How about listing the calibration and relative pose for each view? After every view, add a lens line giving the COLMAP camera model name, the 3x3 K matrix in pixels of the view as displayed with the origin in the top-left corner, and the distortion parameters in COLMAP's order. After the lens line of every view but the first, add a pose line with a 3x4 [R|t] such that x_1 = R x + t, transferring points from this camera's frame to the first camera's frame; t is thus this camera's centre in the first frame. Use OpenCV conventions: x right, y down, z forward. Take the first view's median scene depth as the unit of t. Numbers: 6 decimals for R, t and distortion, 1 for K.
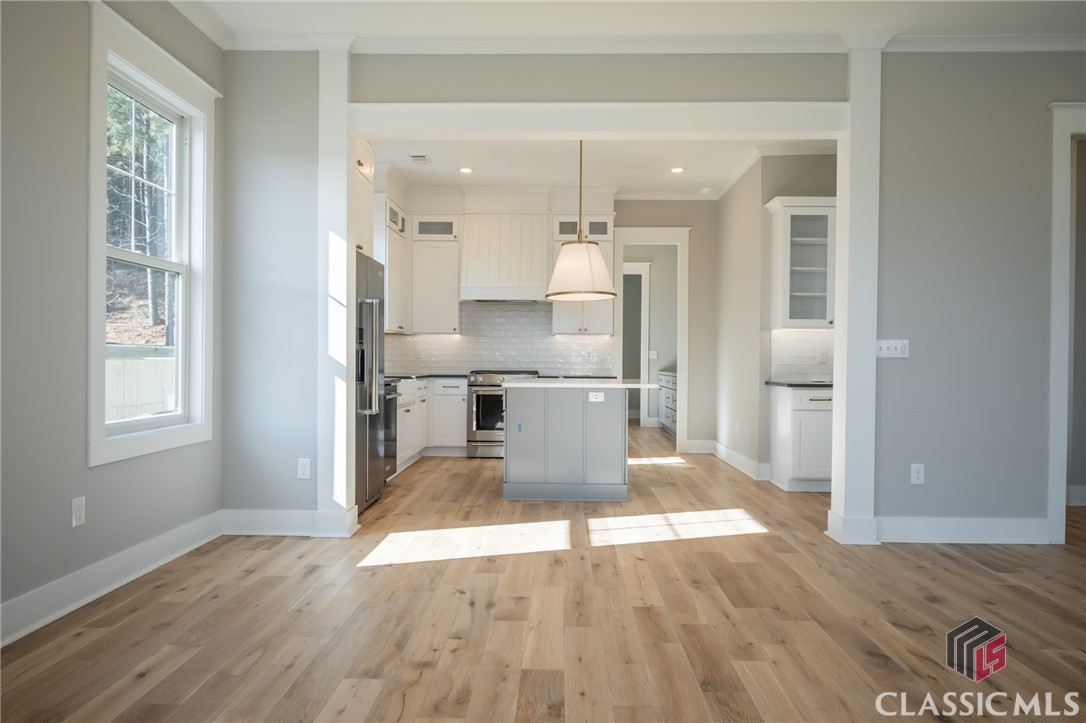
lens RADIAL K [[706.1, 0, 540.9], [0, 706.1, 364.2], [0, 0, 1]] dist [0.000192, -0.001086]
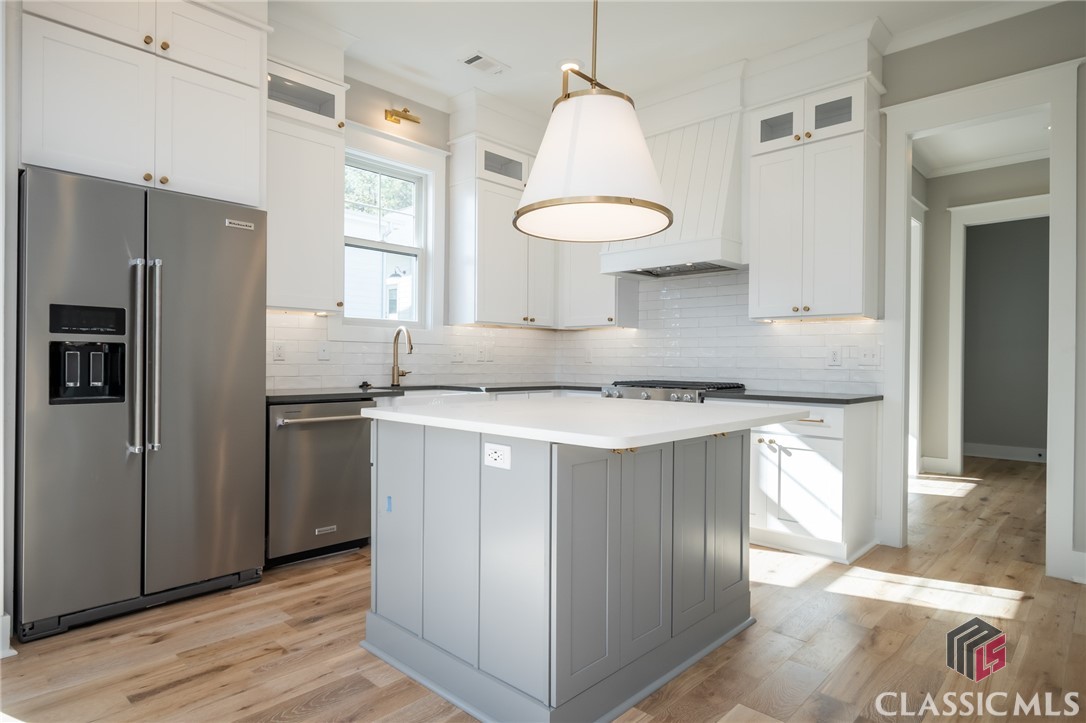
lens RADIAL K [[622.5, 0, 542.2], [0, 622.5, 362.7], [0, 0, 1]] dist [0.000645, 0.000212]
pose [[0.749876, 0.002427, -0.661574, 0.423412], [-0.009577, 0.999928, -0.007187, -0.005260], [0.661509, 0.011725, 0.749845, 0.966305]]
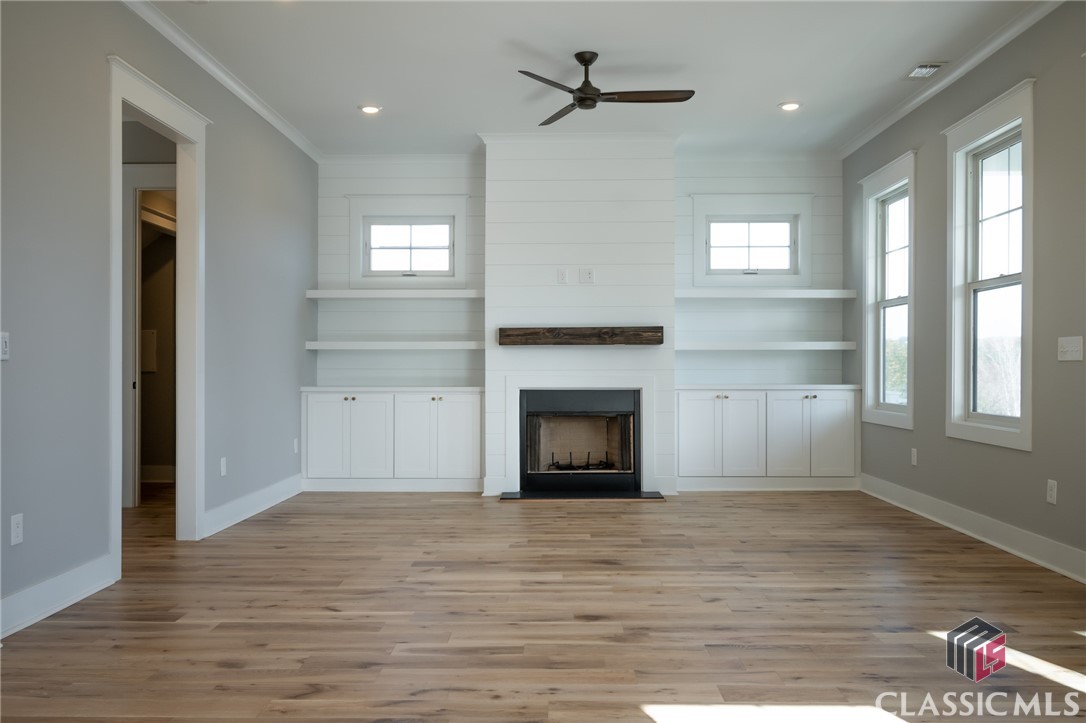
lens RADIAL K [[898.7, 0, 541.7], [0, 898.7, 371.5], [0, 0, 1]] dist [0.002296, -0.008044]
pose [[-0.019865, -0.012675, 0.999722, -0.349646], [0.007082, 0.999893, 0.012818, -0.006284], [-0.999778, 0.007335, -0.019773, 0.506832]]
